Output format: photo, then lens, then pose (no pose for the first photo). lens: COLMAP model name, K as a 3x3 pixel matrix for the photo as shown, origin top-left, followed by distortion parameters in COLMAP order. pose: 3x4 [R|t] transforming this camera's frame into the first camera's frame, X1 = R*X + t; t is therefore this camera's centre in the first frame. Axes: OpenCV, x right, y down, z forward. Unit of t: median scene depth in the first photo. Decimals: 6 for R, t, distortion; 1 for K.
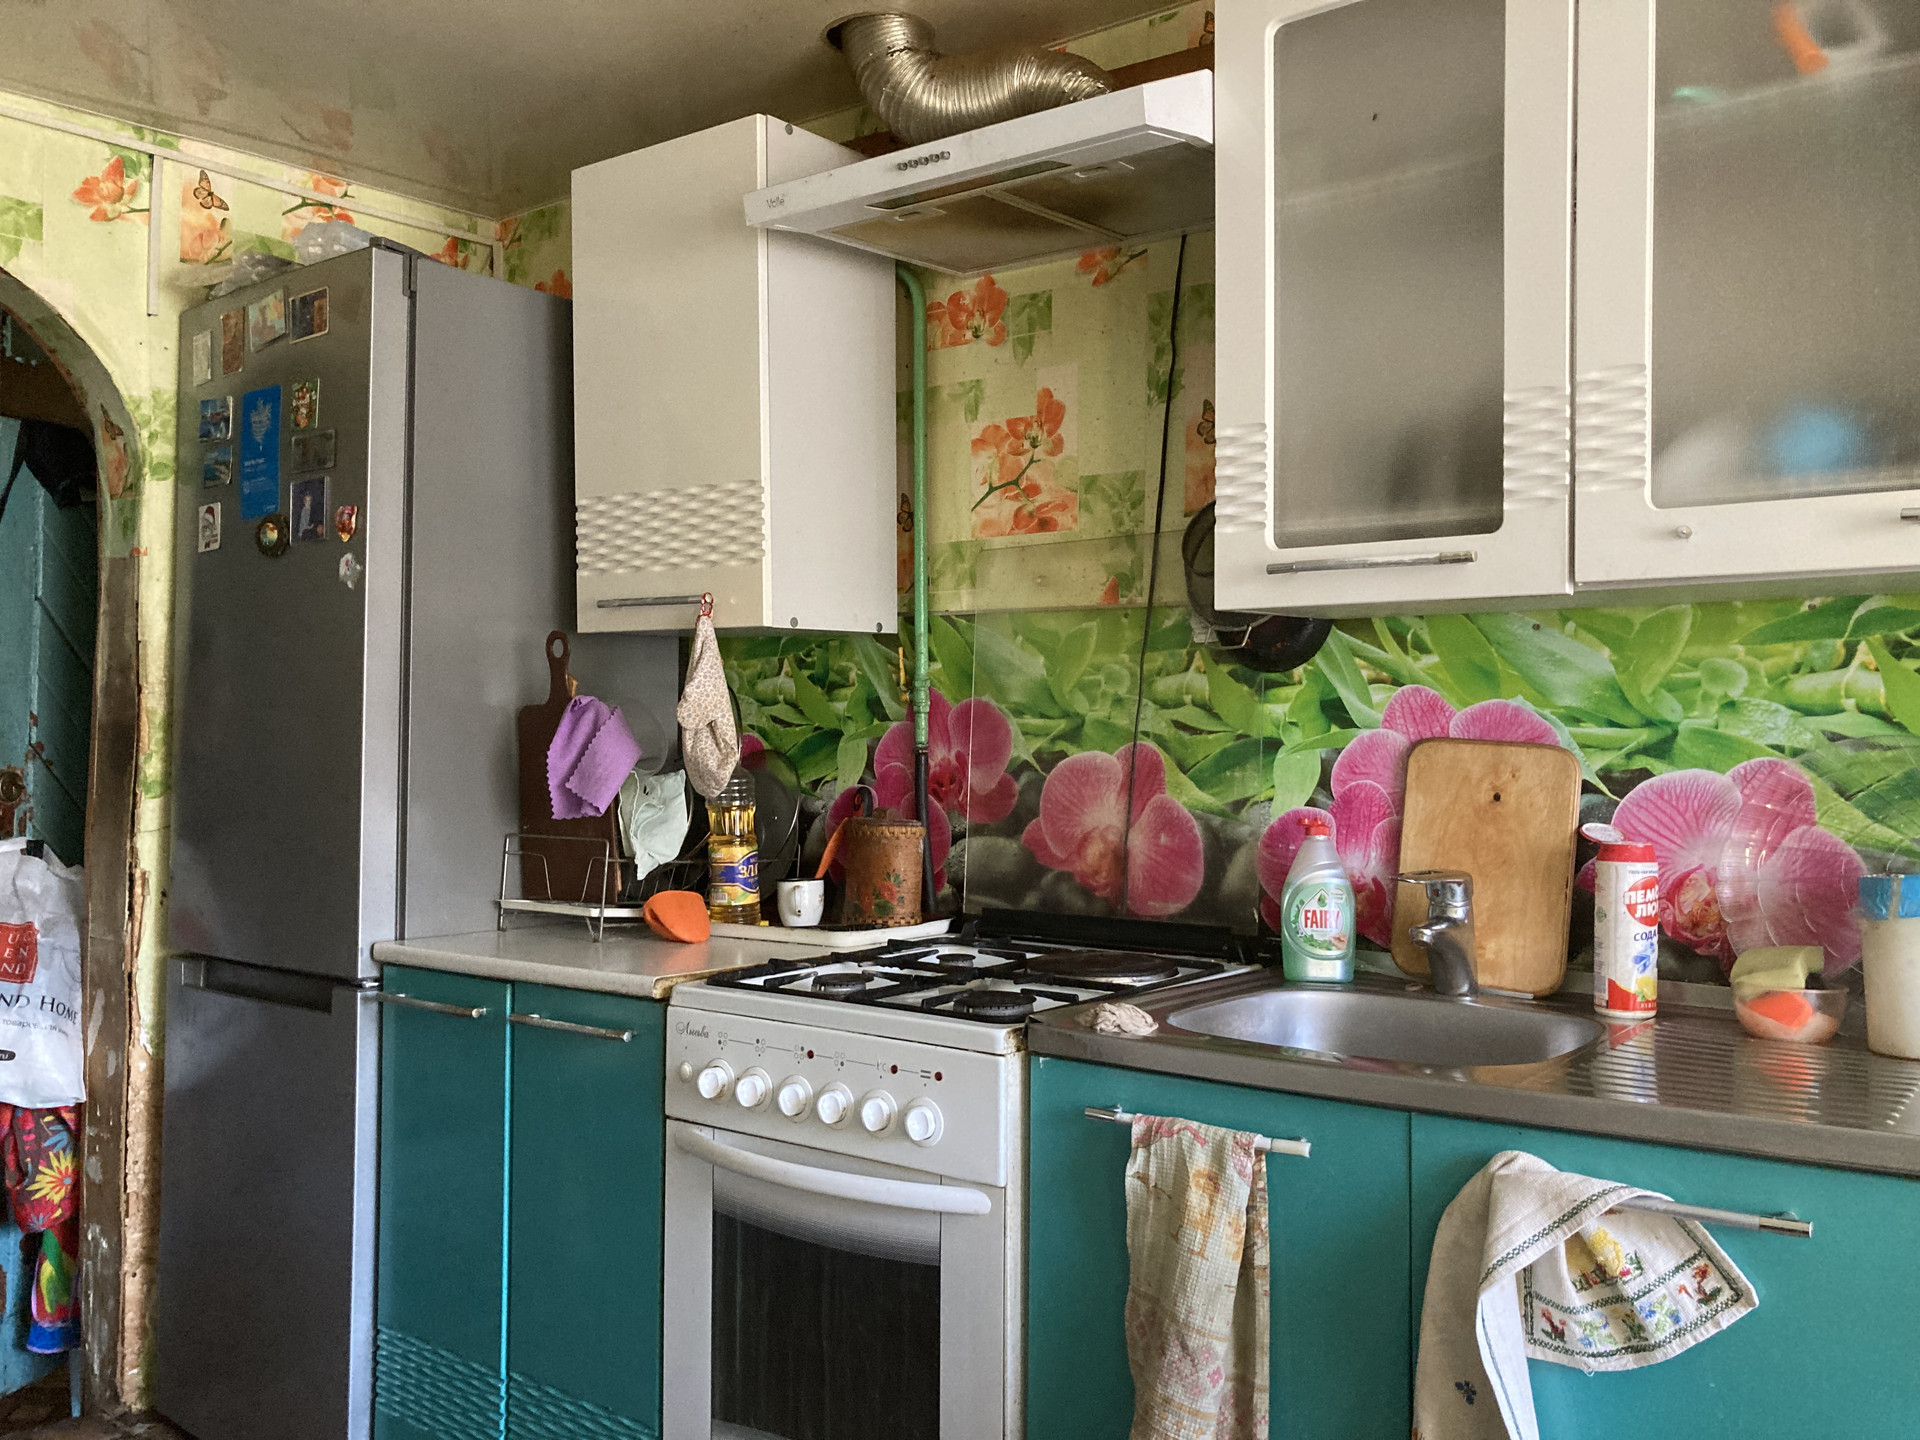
lens RADIAL K [[1590.0, 0, 965.9], [0, 1590.0, 717.9], [0, 0, 1]] dist [0.063246, -0.060325]
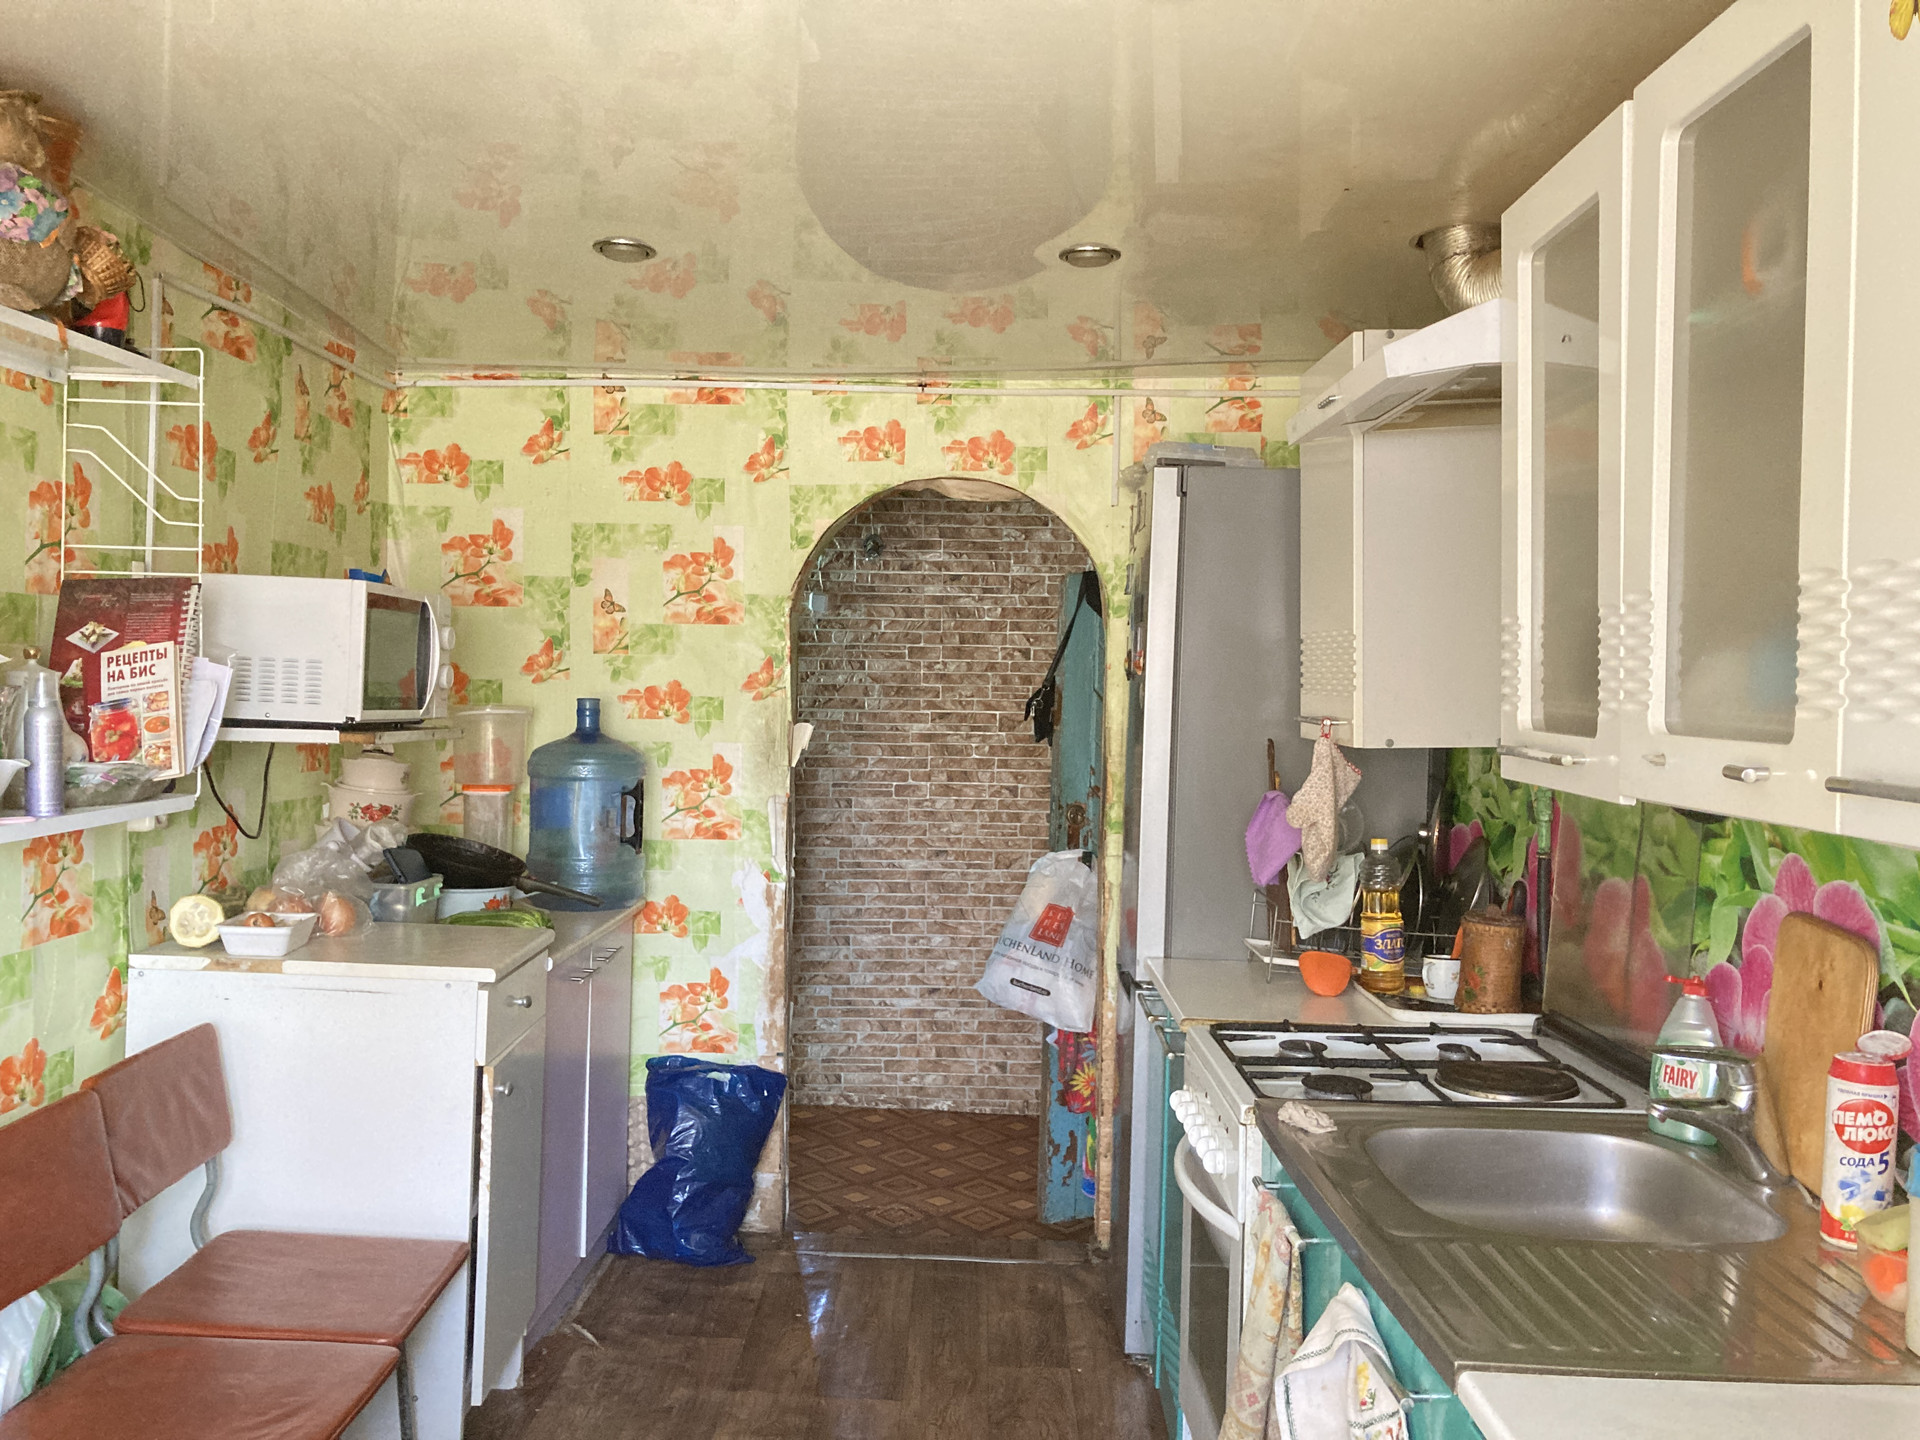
lens RADIAL K [[1590.0, 0, 965.9], [0, 1590.0, 717.9], [0, 0, 1]] dist [0.063246, -0.060325]
pose [[0.596178, 0.025446, -0.802449, 0.614855], [-0.004118, 0.999581, 0.028638, -0.103376], [0.802842, -0.013769, 0.596033, 0.028130]]
